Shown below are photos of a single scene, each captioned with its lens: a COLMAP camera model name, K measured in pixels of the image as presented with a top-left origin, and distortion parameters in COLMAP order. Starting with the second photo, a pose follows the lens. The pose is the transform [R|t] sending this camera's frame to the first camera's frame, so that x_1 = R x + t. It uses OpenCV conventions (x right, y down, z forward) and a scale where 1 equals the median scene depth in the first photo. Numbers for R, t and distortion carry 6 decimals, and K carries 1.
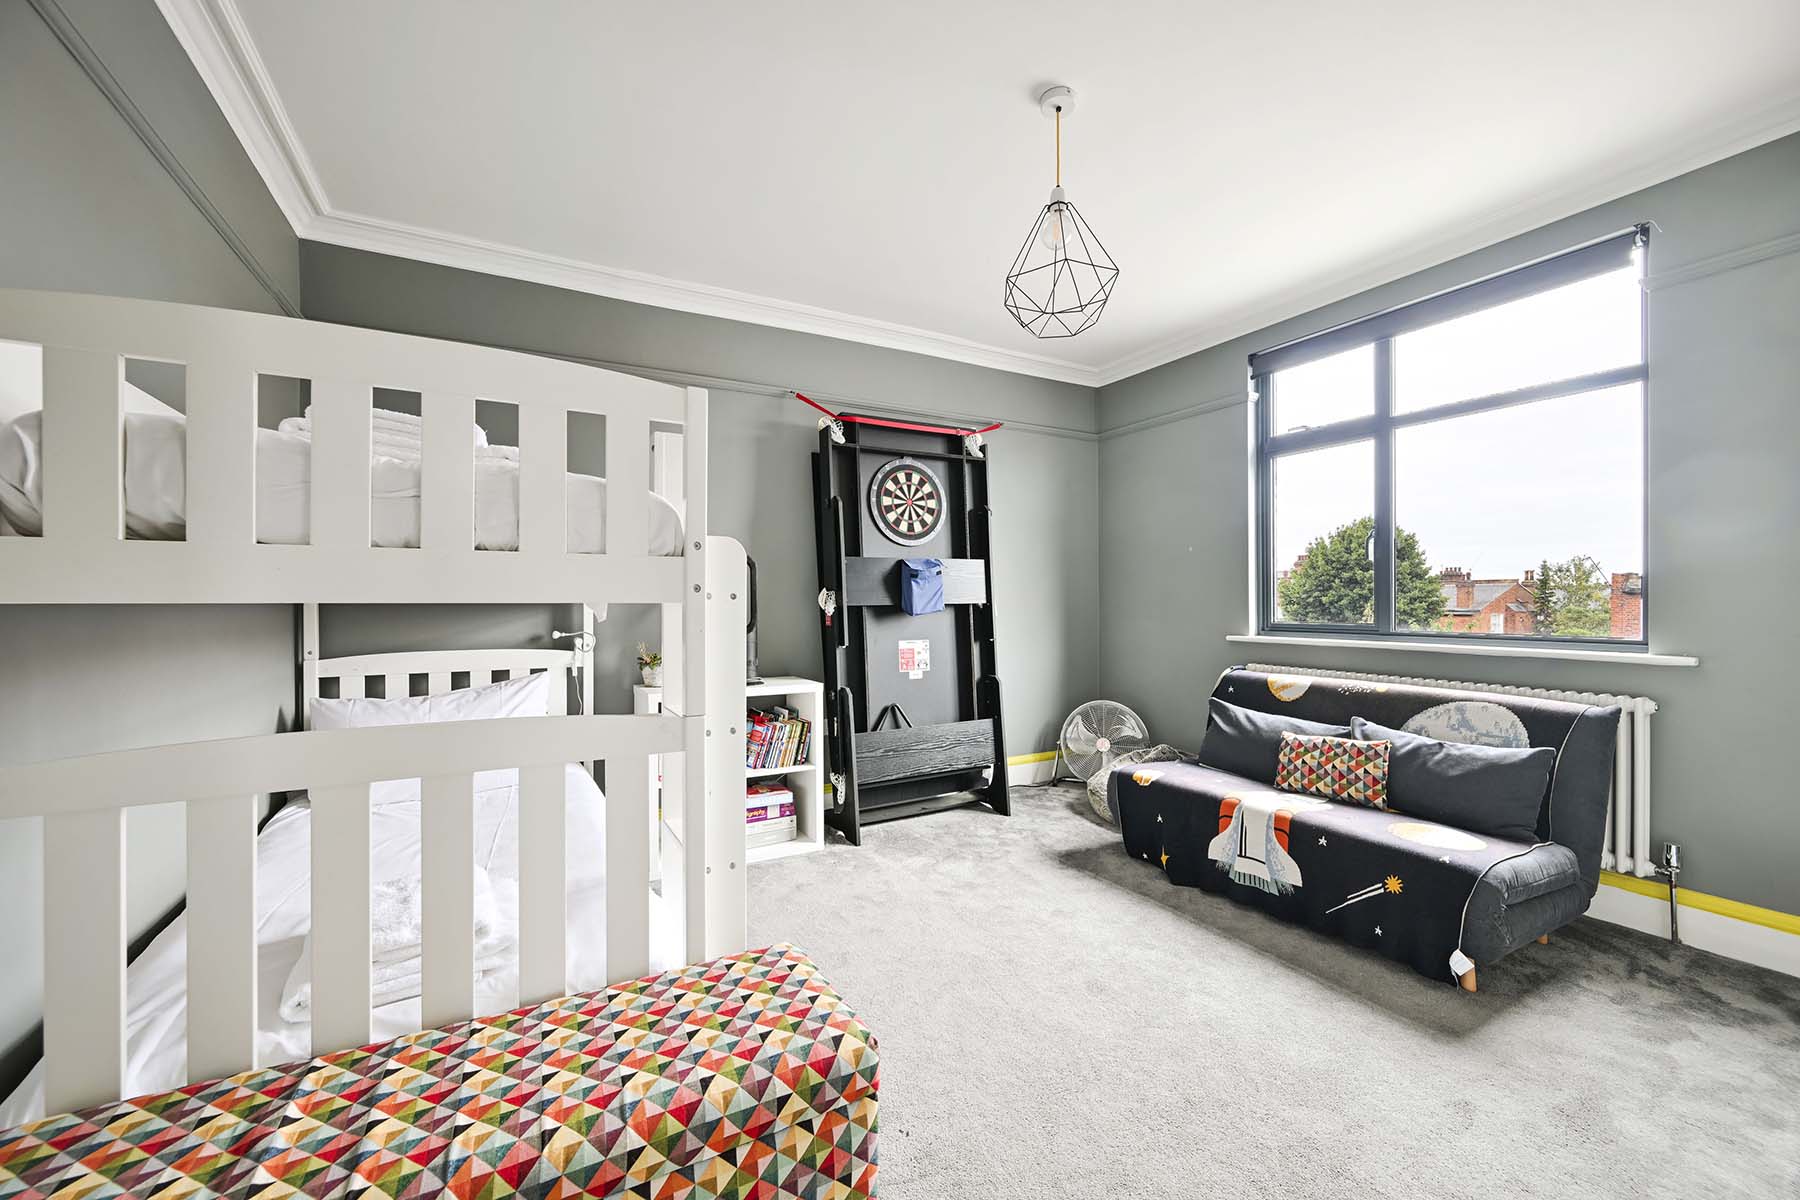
lens RADIAL K [[701.1, 0, 902.9], [0, 701.1, 601.7], [0, 0, 1]] dist [-0.007854, 0.001724]
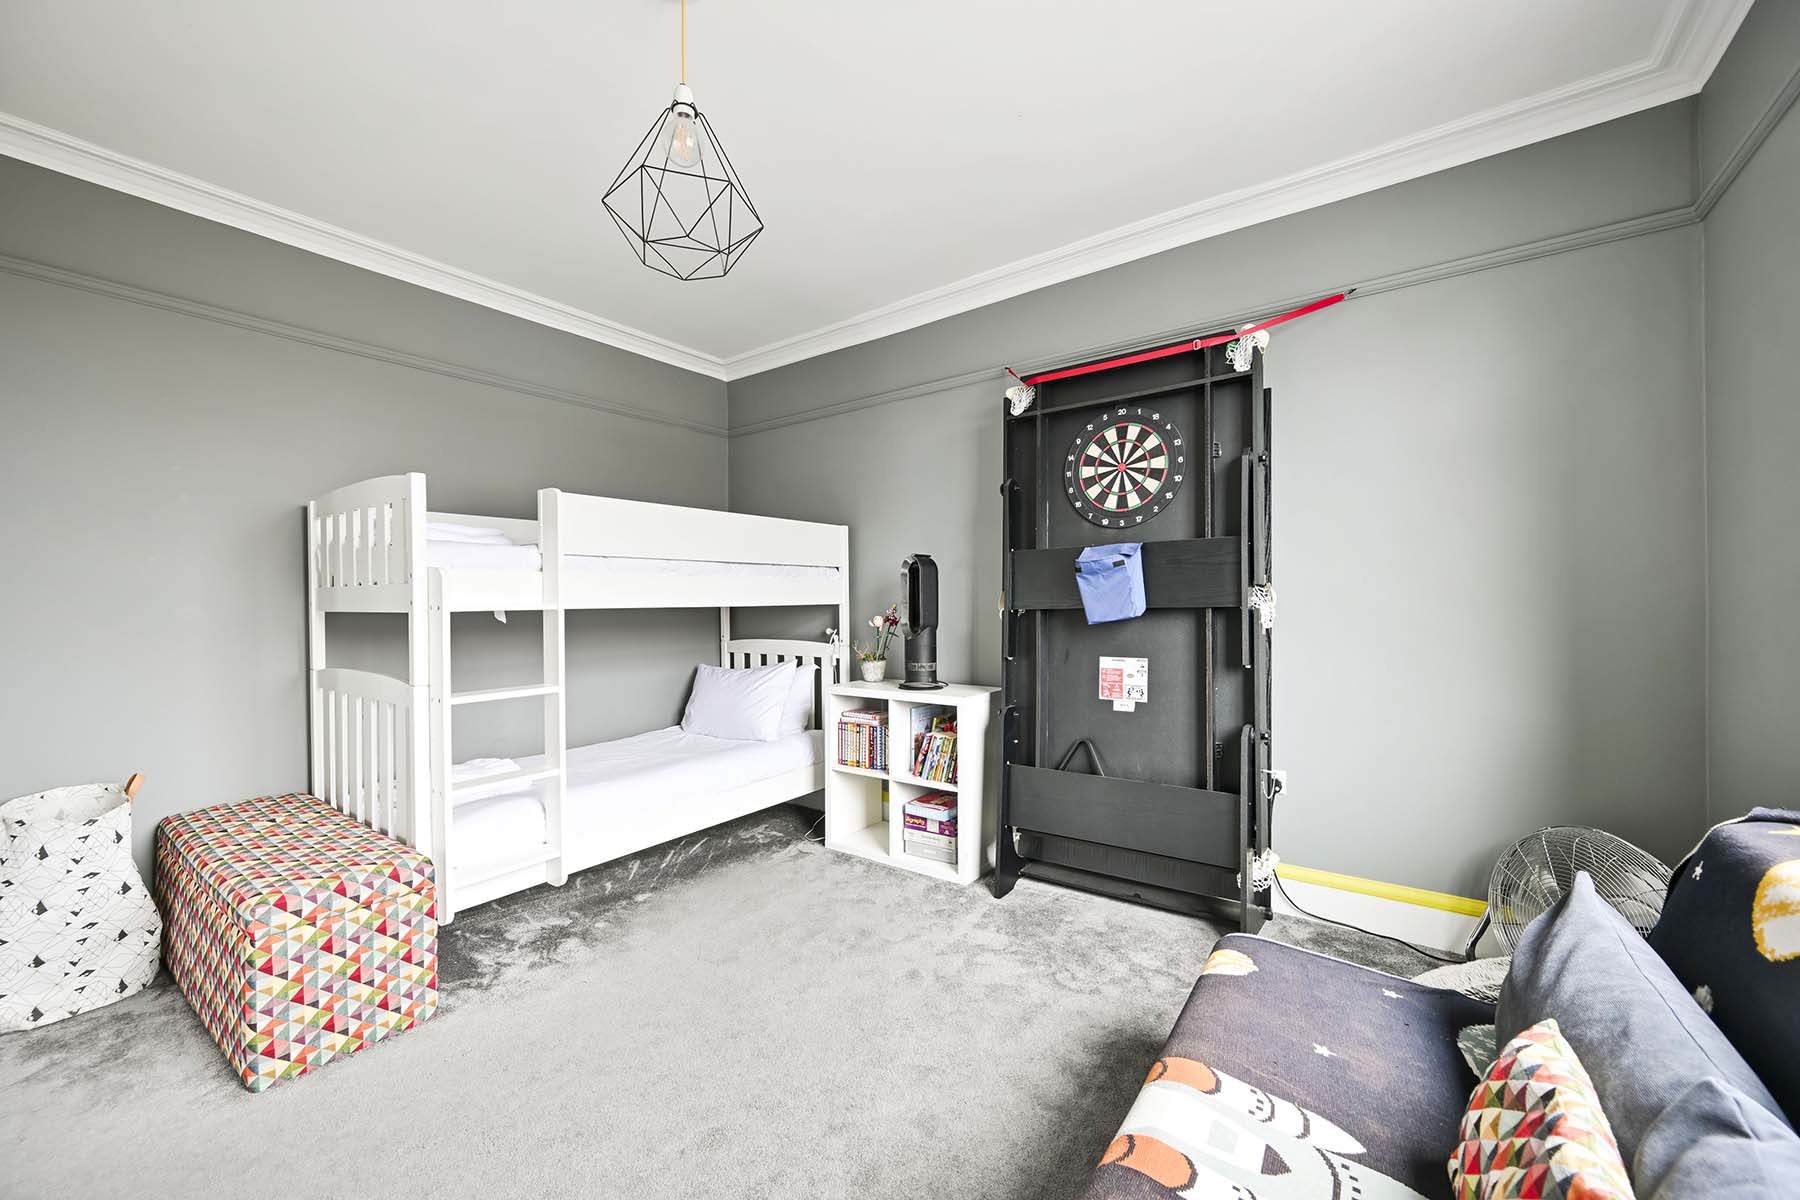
lens RADIAL K [[701.1, 0, 903.7], [0, 701.1, 603.0], [0, 0, 1]] dist [-0.007854, 0.001724]
pose [[0.422947, 0.000093, -0.906155, 0.578645], [0.006244, 0.999976, 0.003017, -0.005030], [0.906133, -0.006934, 0.422936, 0.494314]]
